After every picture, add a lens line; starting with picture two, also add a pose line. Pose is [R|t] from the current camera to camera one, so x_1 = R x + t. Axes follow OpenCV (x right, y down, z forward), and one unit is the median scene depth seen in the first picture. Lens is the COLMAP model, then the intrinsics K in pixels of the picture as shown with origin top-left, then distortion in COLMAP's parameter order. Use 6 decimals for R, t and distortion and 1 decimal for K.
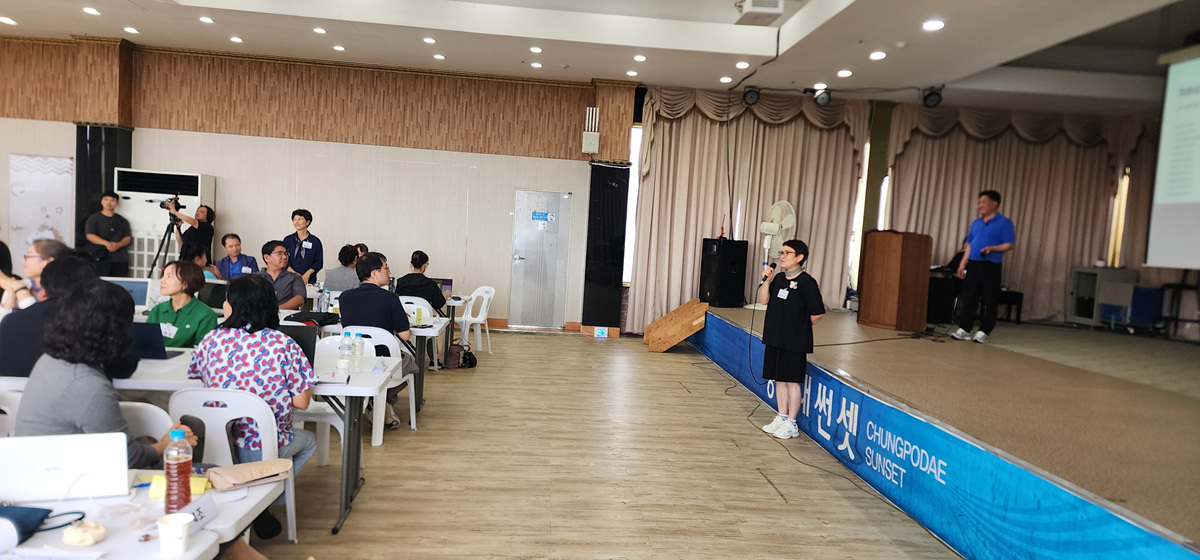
lens RADIAL K [[794.8, 0, 597.7], [0, 794.8, 285.3], [0, 0, 1]] dist [0.078806, 0.000222]
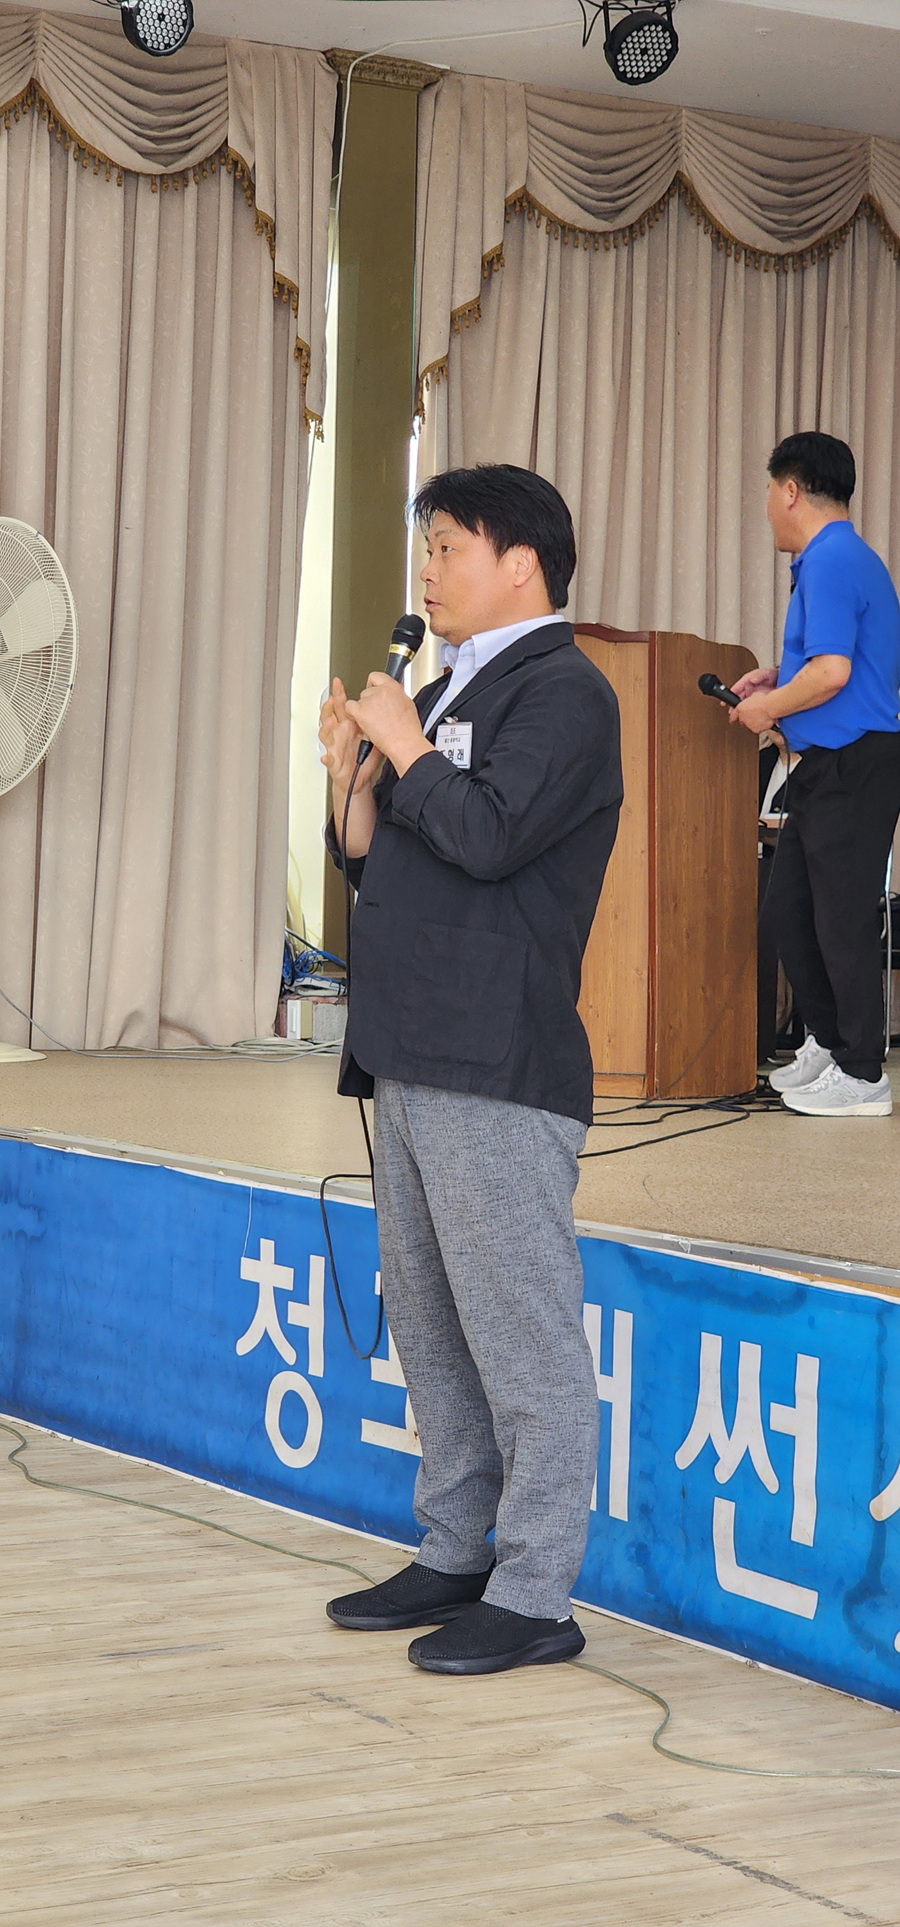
lens RADIAL K [[3667.3, 0, 437.1], [0, 3667.3, 1035.0], [0, 0, 1]] dist [-0.009843, 0.000000]
pose [[0.888804, -0.065275, 0.453616, -0.096882], [0.066842, 0.997684, 0.012597, 0.019952], [-0.453388, 0.019125, 0.891108, 0.137714]]
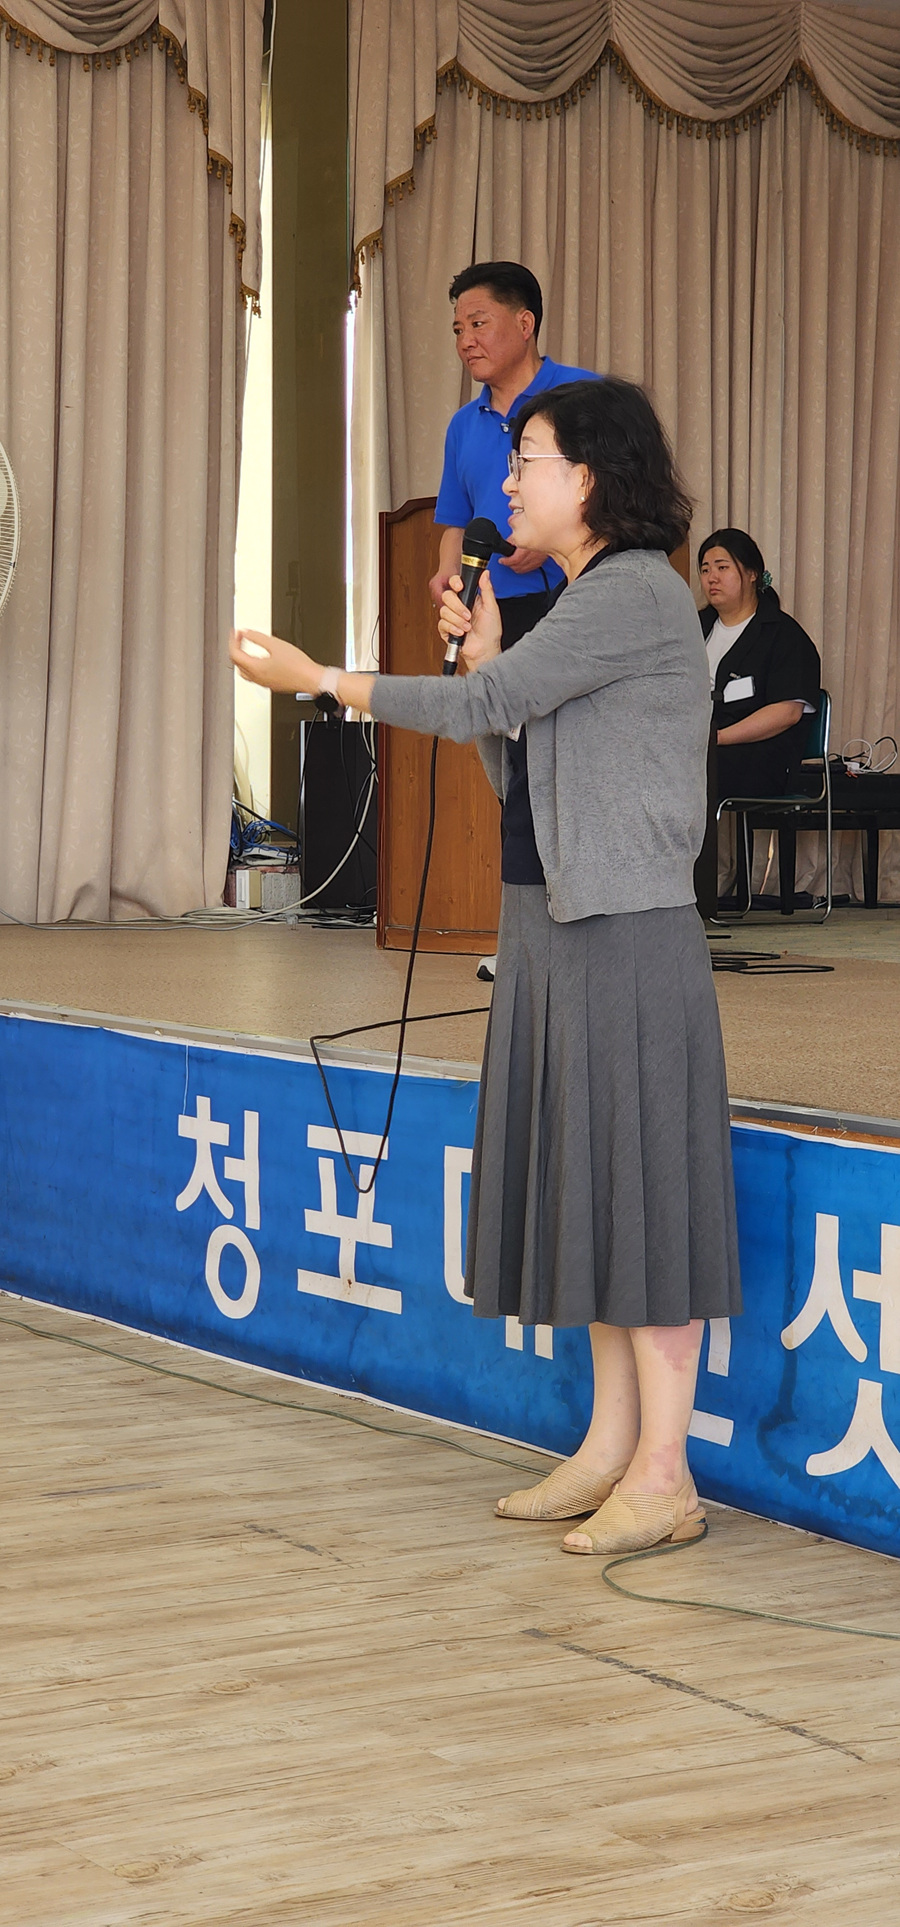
lens RADIAL K [[3667.3, 0, 385.6], [0, 3667.3, 1029.2], [0, 0, 1]] dist [-0.009843, 0.000000]
pose [[0.890401, -0.095870, 0.444965, -0.096954], [0.085956, 0.995394, 0.042460, 0.024223], [-0.446986, 0.000441, 0.894541, 0.122155]]
